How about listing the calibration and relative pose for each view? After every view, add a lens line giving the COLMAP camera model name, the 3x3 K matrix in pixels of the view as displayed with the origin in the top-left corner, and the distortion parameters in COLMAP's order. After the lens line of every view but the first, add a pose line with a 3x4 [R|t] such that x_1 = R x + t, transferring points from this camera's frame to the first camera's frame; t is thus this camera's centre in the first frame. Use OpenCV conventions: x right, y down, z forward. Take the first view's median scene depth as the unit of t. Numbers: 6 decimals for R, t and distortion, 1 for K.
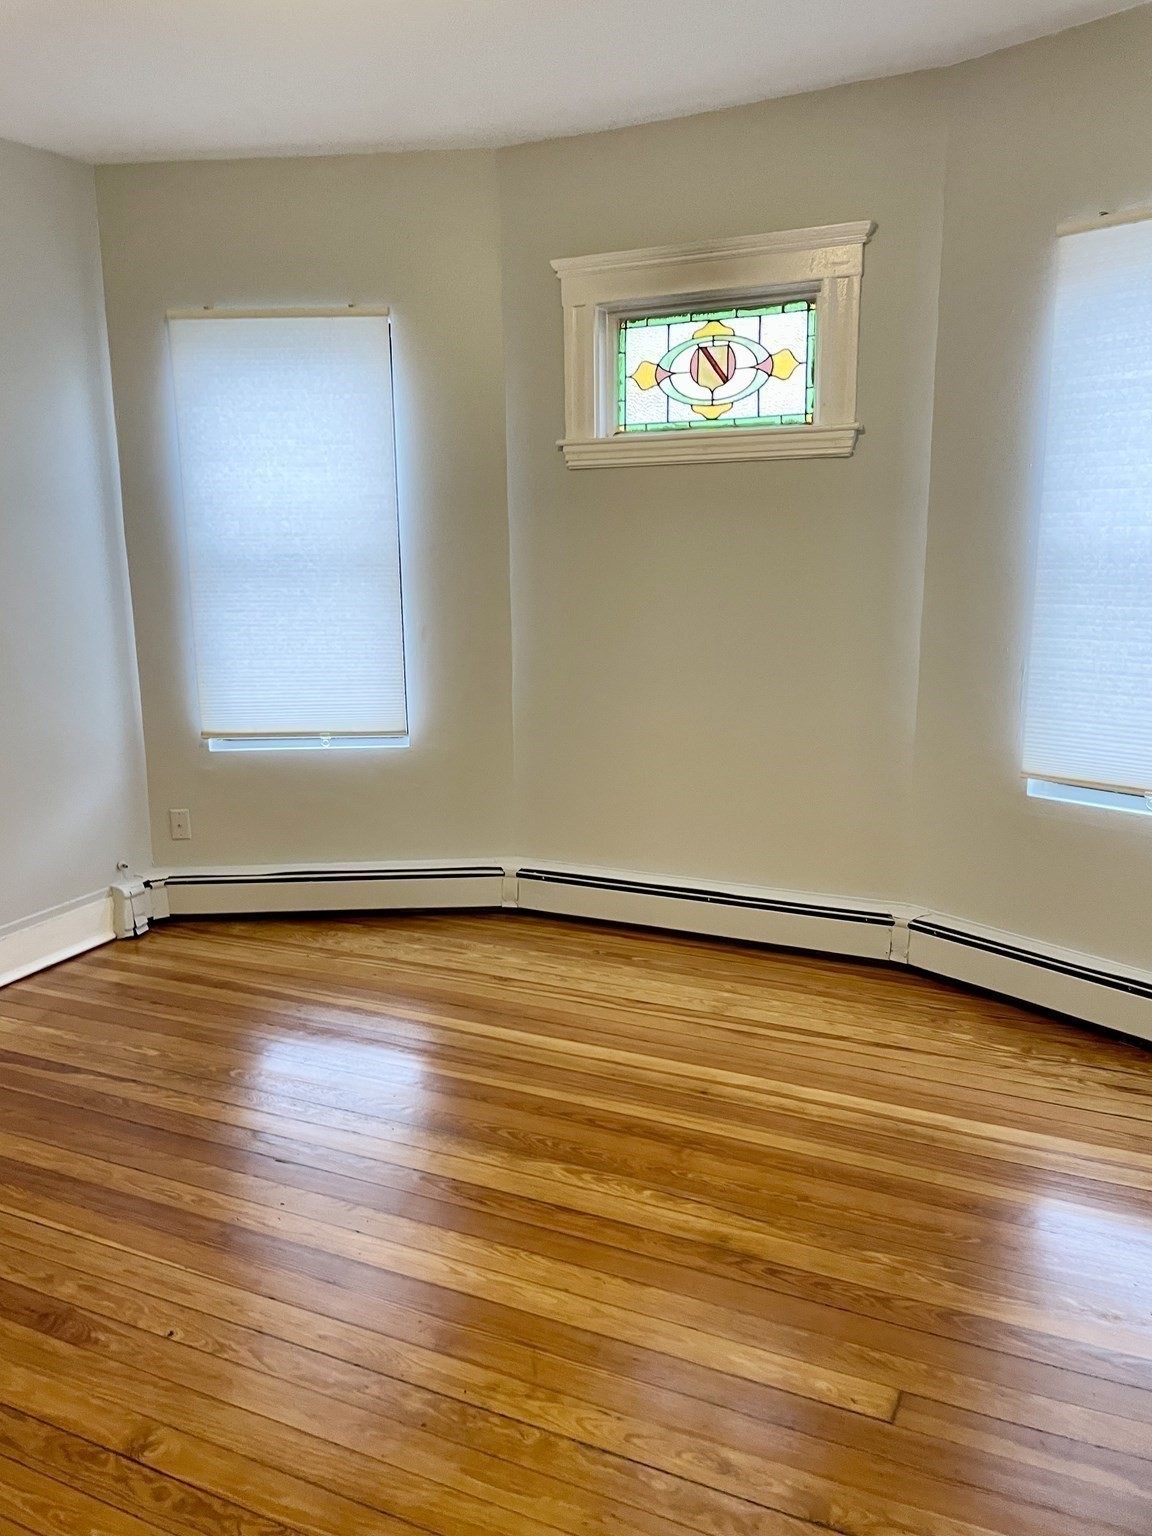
lens RADIAL K [[1178.6, 0, 576.0], [0, 1178.6, 751.5], [0, 0, 1]] dist [0.088125, -0.121751]
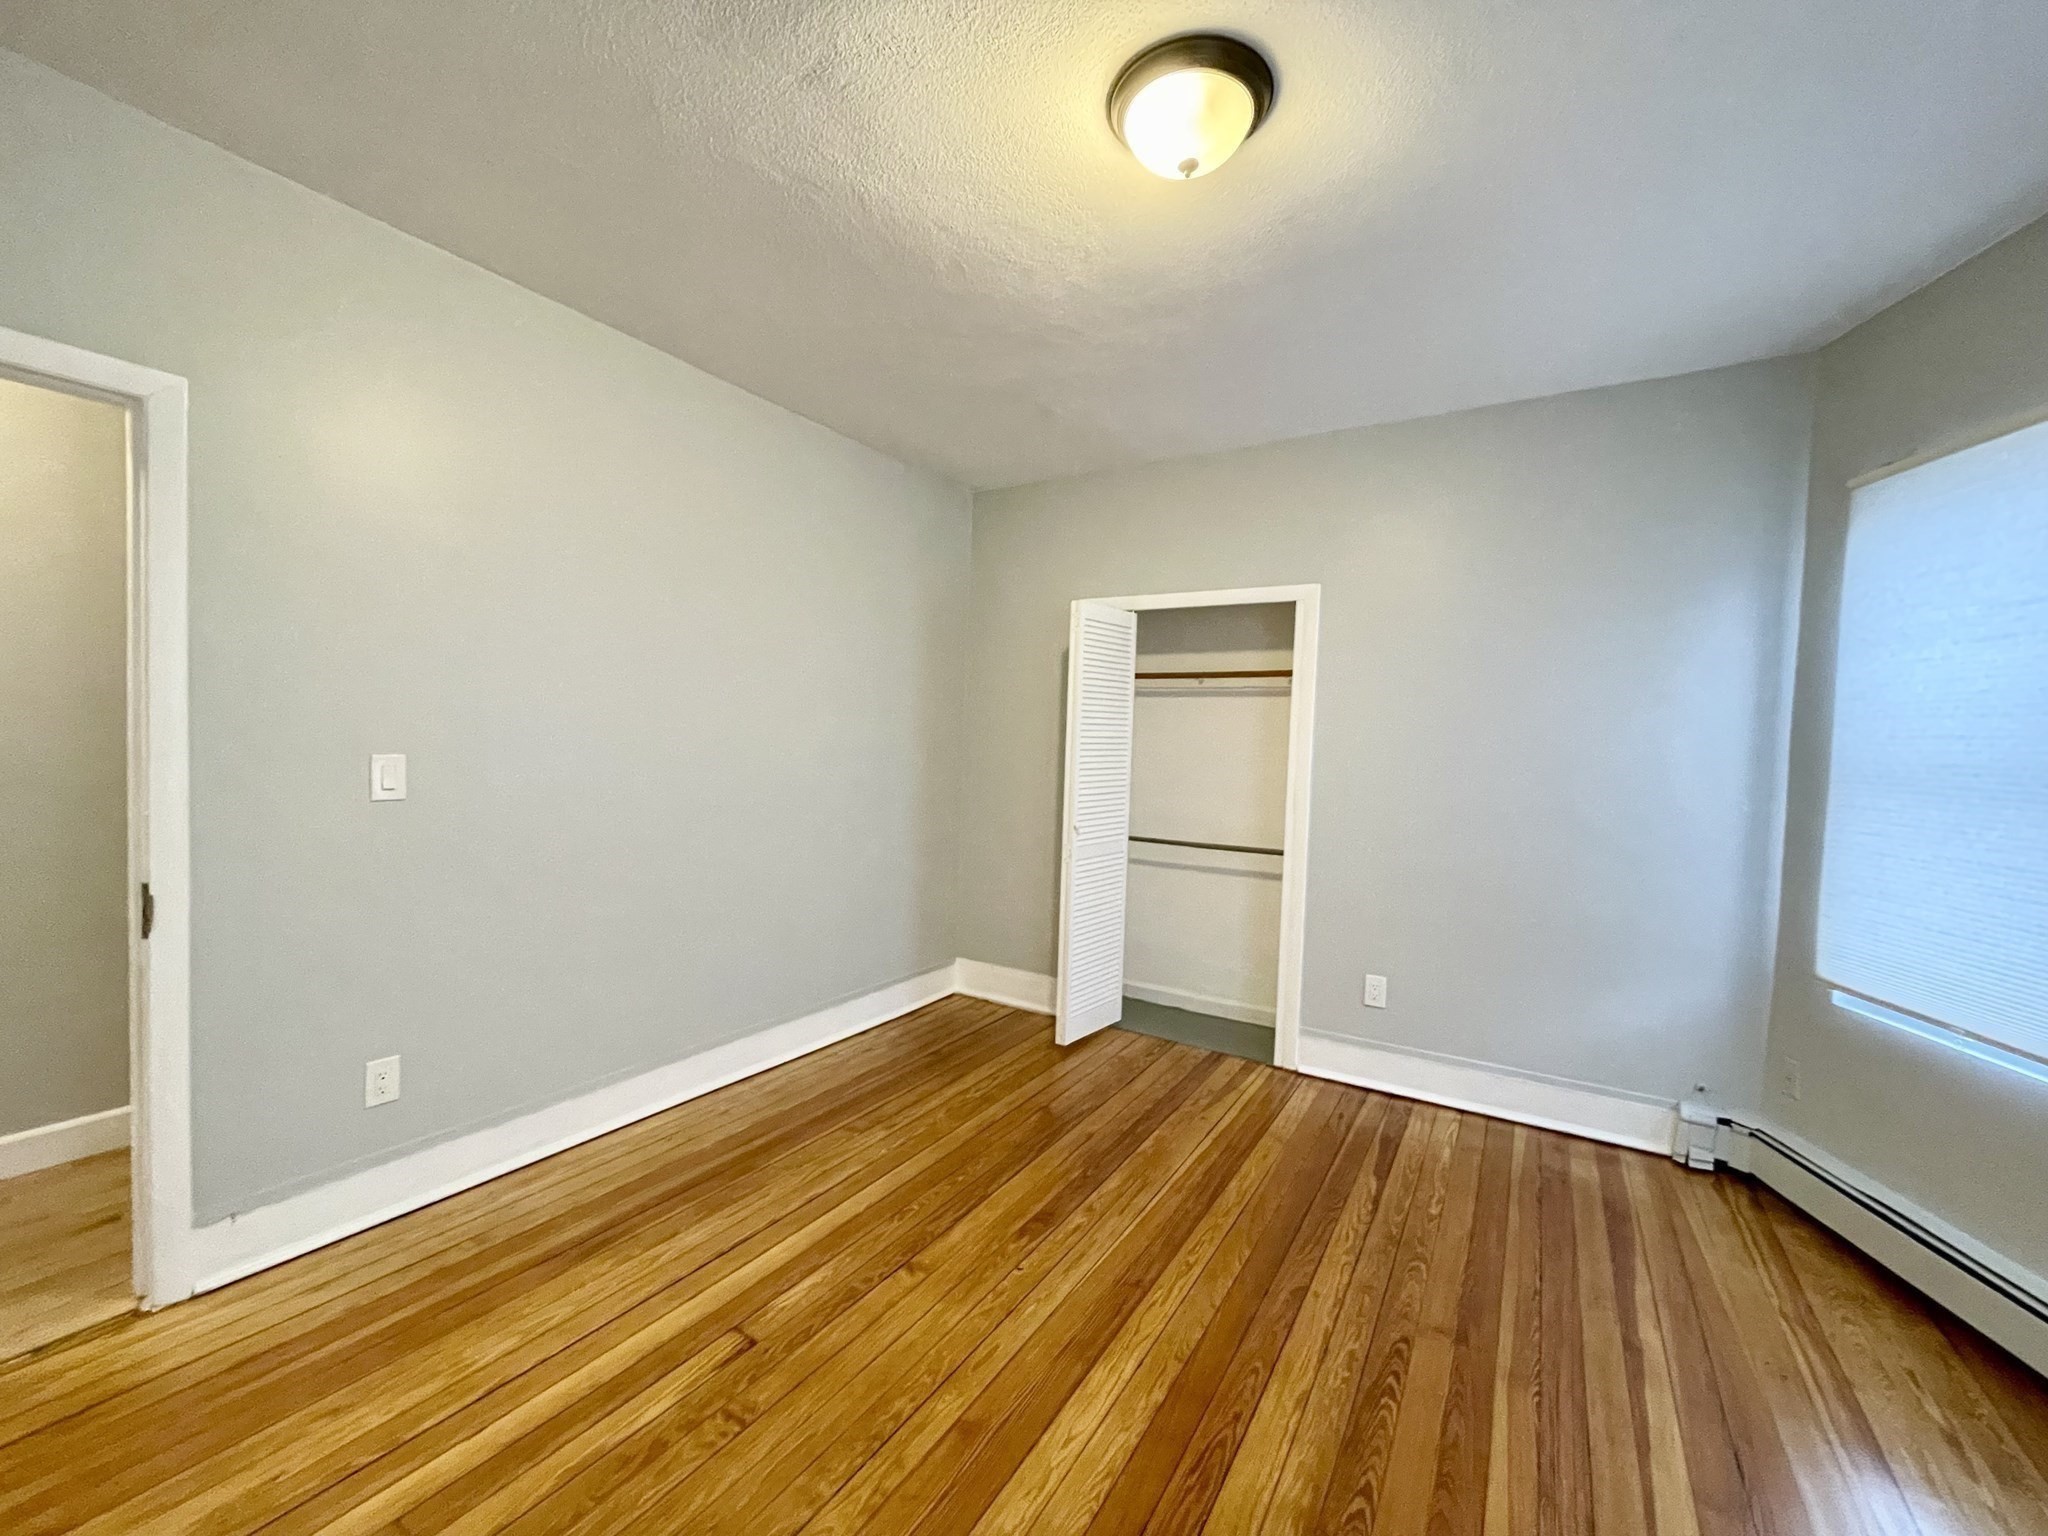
lens RADIAL K [[835.0, 0, 1025.2], [0, 835.0, 766.3], [0, 0, 1]] dist [-0.006888, 0.000454]
pose [[-0.123615, 0.048517, -0.991143, 0.366861], [-0.213578, 0.974095, 0.074320, -0.098100], [0.969074, 0.220873, -0.110051, 0.604857]]
